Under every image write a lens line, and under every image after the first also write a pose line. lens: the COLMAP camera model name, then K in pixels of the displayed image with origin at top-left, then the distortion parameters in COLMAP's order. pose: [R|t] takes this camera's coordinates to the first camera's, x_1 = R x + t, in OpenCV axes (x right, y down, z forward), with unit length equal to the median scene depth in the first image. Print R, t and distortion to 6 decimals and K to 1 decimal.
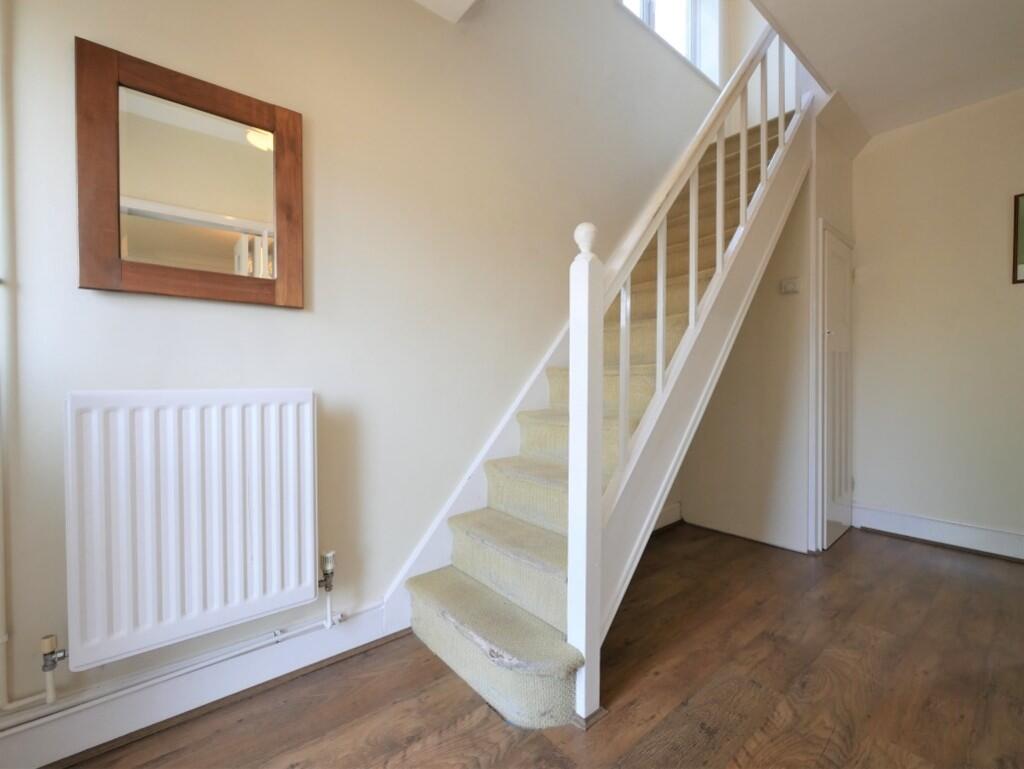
lens RADIAL K [[440.3, 0, 512.3], [0, 440.3, 384.2], [0, 0, 1]] dist [-0.002619, -0.000183]
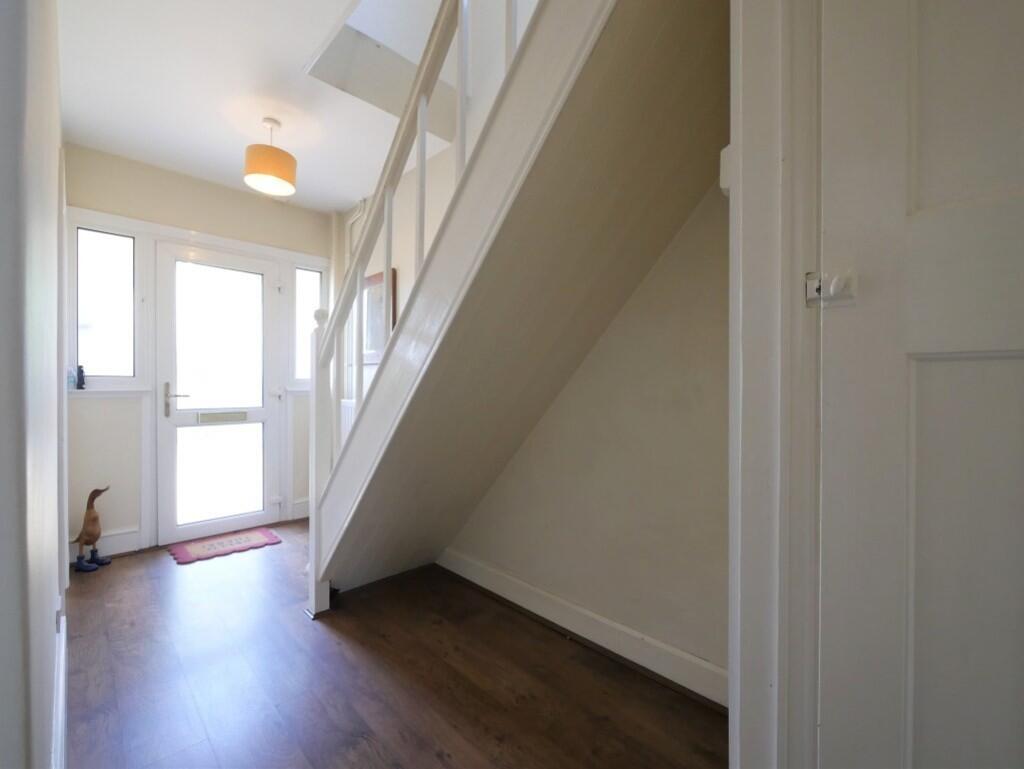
lens RADIAL K [[440.3, 0, 512.1], [0, 440.3, 386.2], [0, 0, 1]] dist [-0.002619, -0.000183]
pose [[0.114880, -0.020699, -0.993164, 1.127080], [-0.060577, 0.997776, -0.027802, -0.034039], [0.991531, 0.063357, 0.113371, 0.909083]]
